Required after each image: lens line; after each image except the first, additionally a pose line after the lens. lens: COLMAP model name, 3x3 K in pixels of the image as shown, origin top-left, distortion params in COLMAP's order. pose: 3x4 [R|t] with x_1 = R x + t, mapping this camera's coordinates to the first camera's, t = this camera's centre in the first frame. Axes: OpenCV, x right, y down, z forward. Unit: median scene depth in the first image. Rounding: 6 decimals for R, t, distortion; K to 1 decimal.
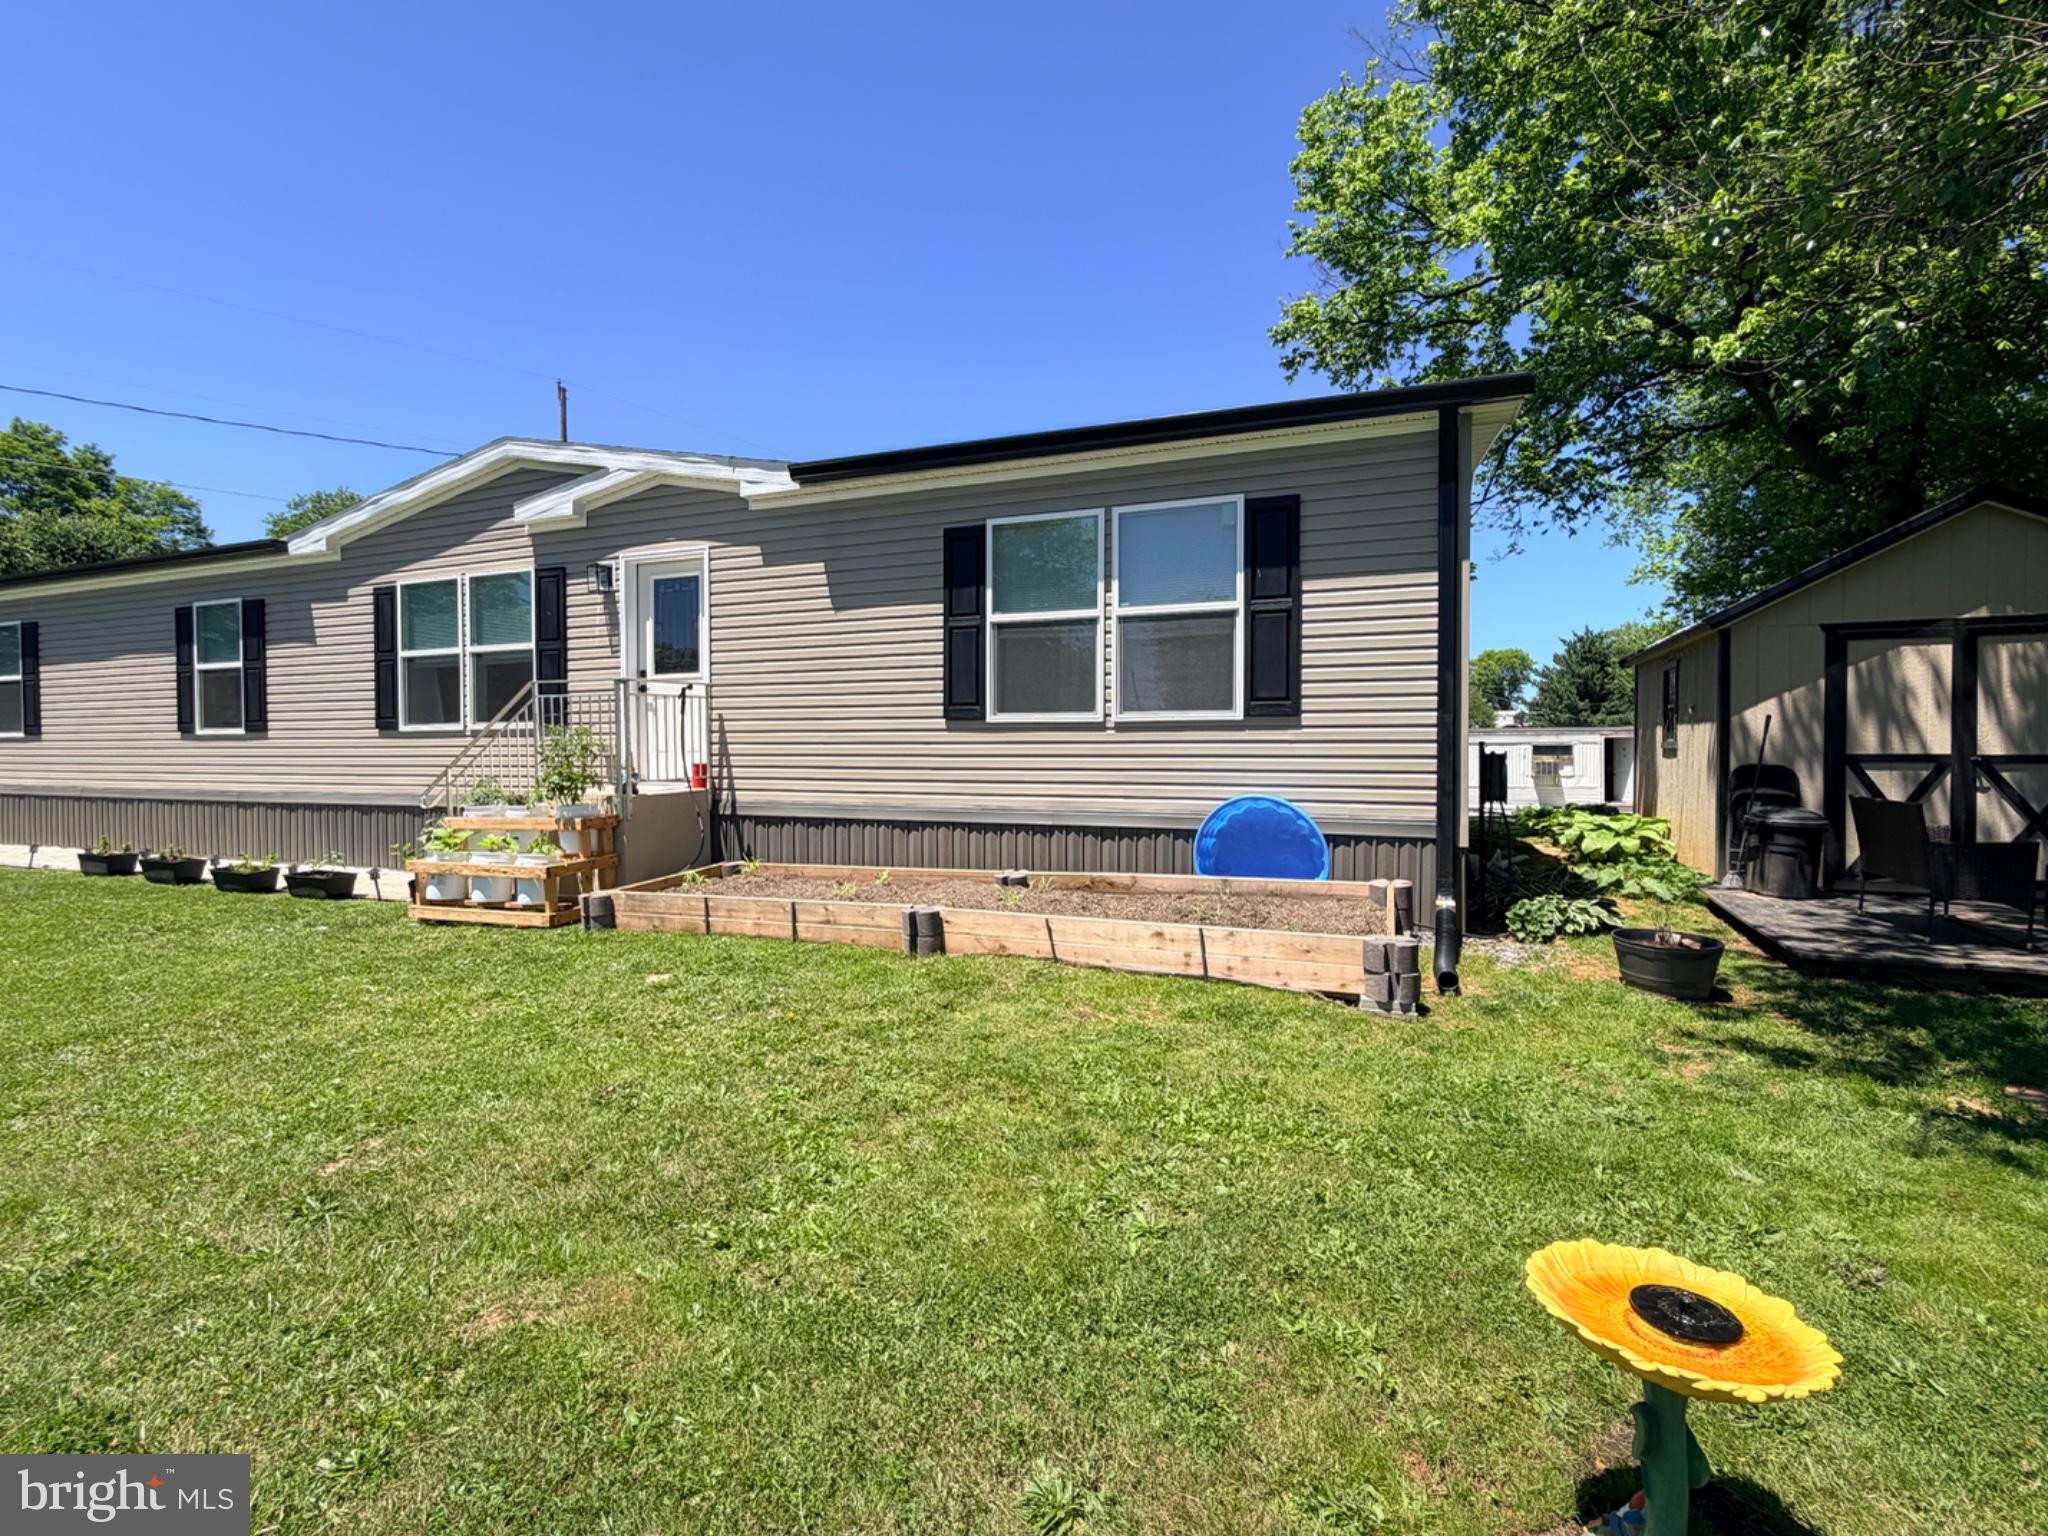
lens RADIAL K [[936.2, 0, 1023.5], [0, 936.2, 769.1], [0, 0, 1]] dist [0.000238, 0.000526]
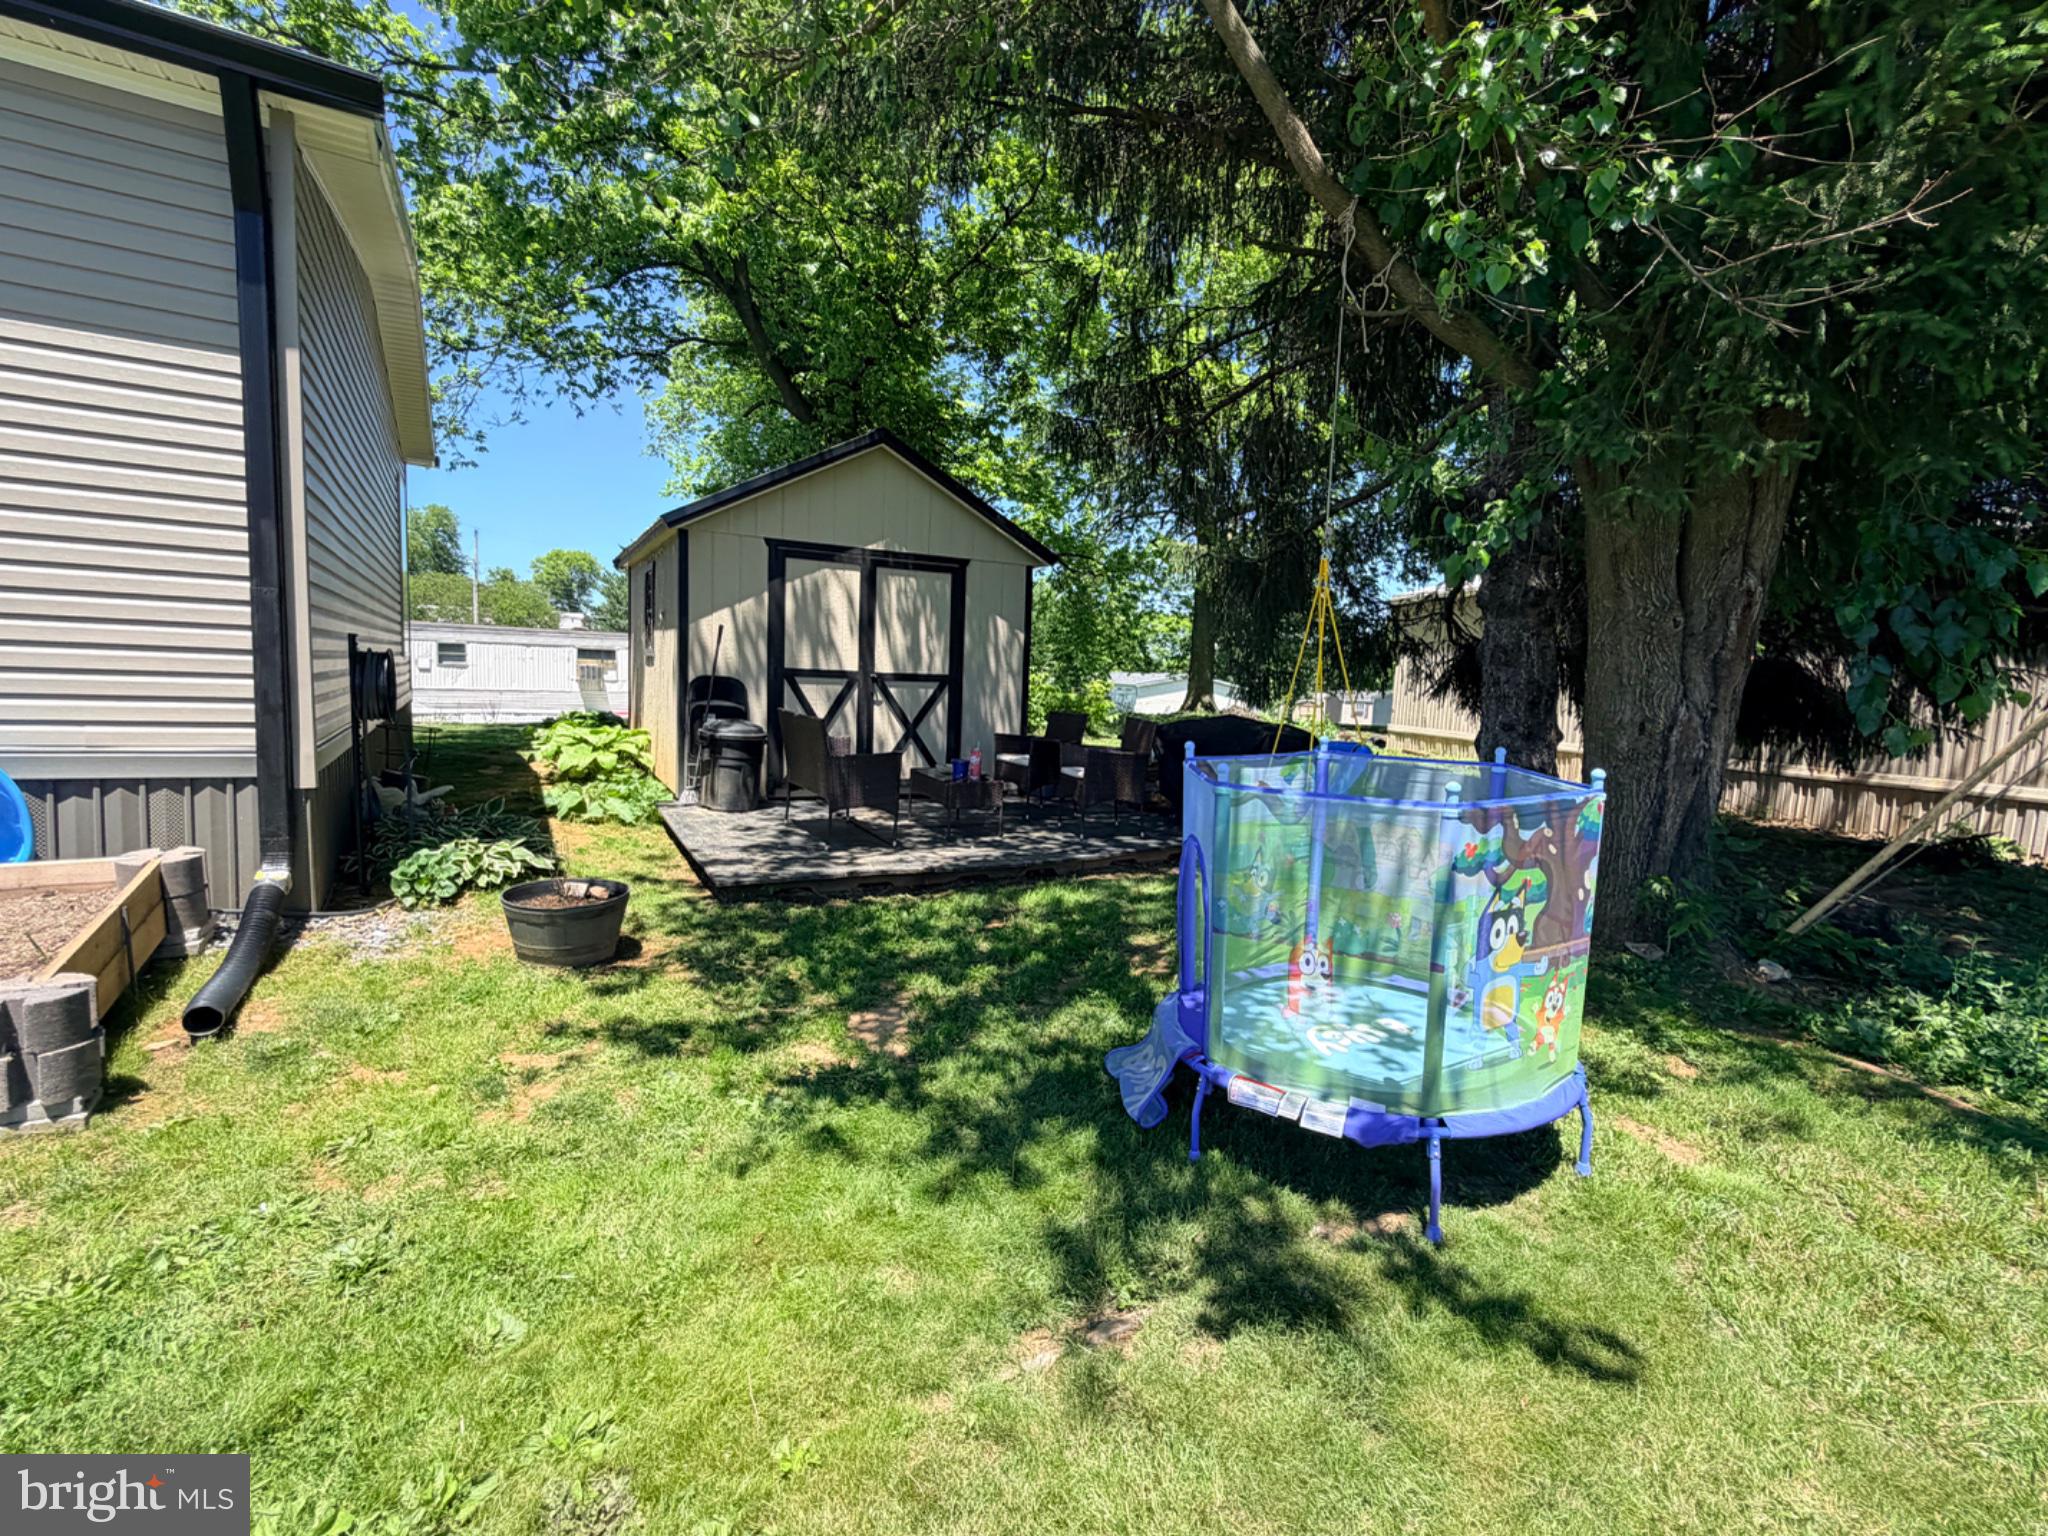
lens RADIAL K [[936.2, 0, 1029.7], [0, 936.2, 776.2], [0, 0, 1]] dist [0.000238, 0.000526]
pose [[0.602913, -0.059510, 0.795584, 0.206588], [-0.029410, 0.994878, 0.096705, -0.005127], [-0.797265, -0.081703, 0.598075, 0.149923]]
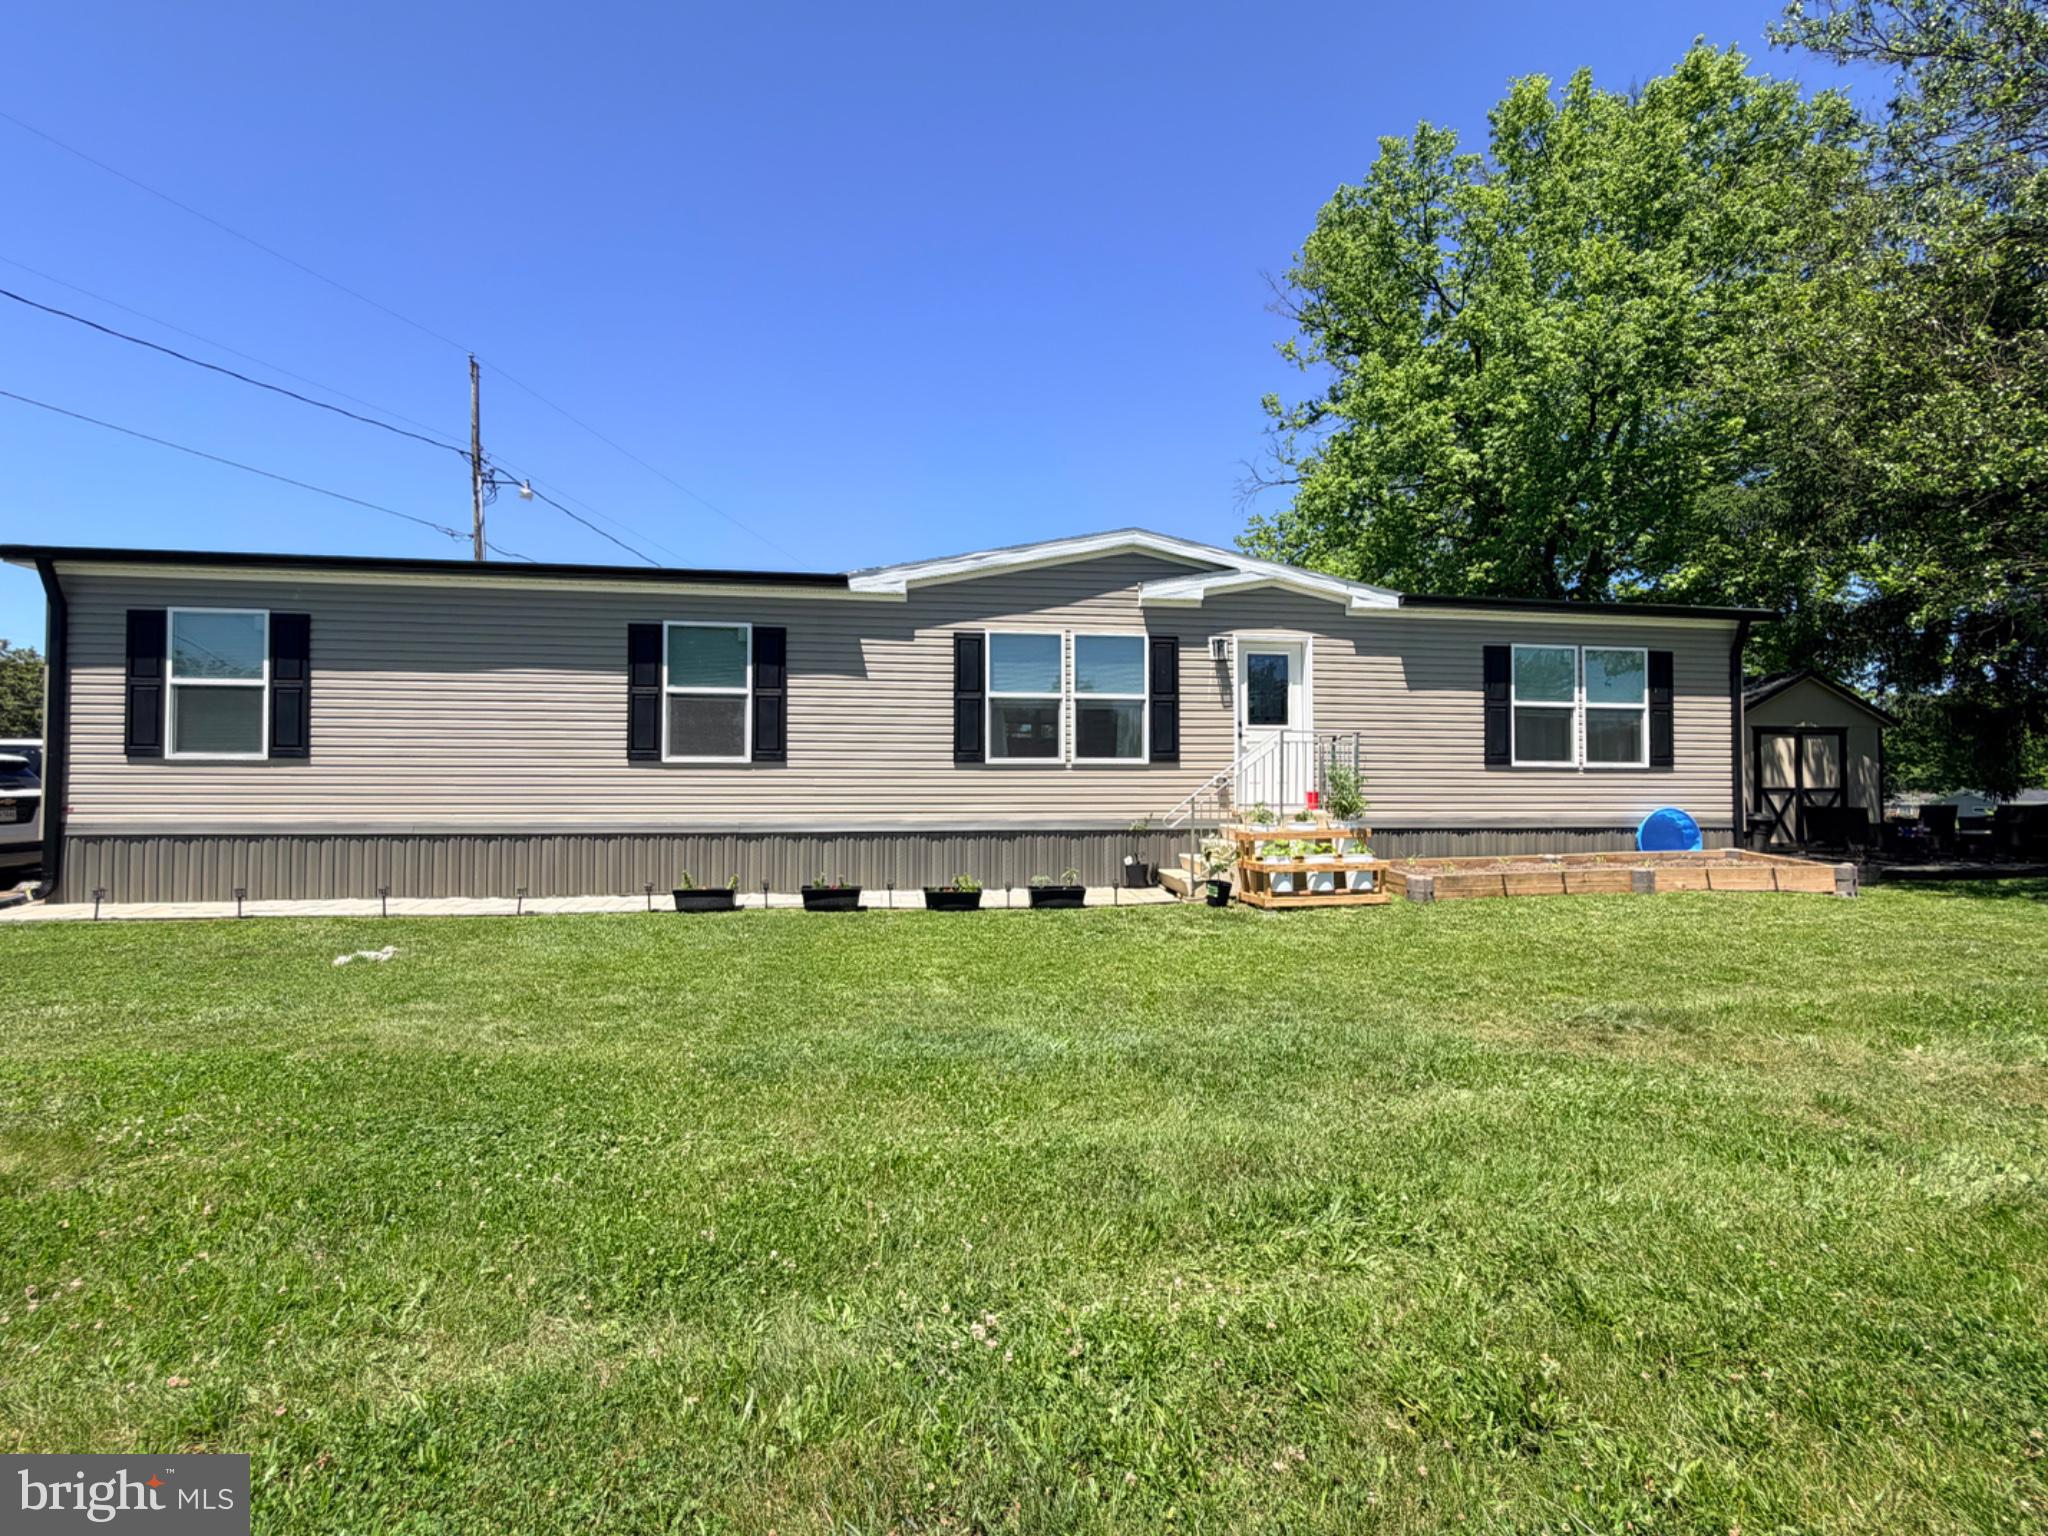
lens RADIAL K [[936.2, 0, 1025.4], [0, 936.2, 779.3], [0, 0, 1]] dist [0.000238, 0.000526]
pose [[0.858282, 0.007166, 0.513128, -1.630591], [0.006679, 0.999662, -0.025132, 0.008608], [-0.513135, 0.024997, 0.857944, 0.030373]]
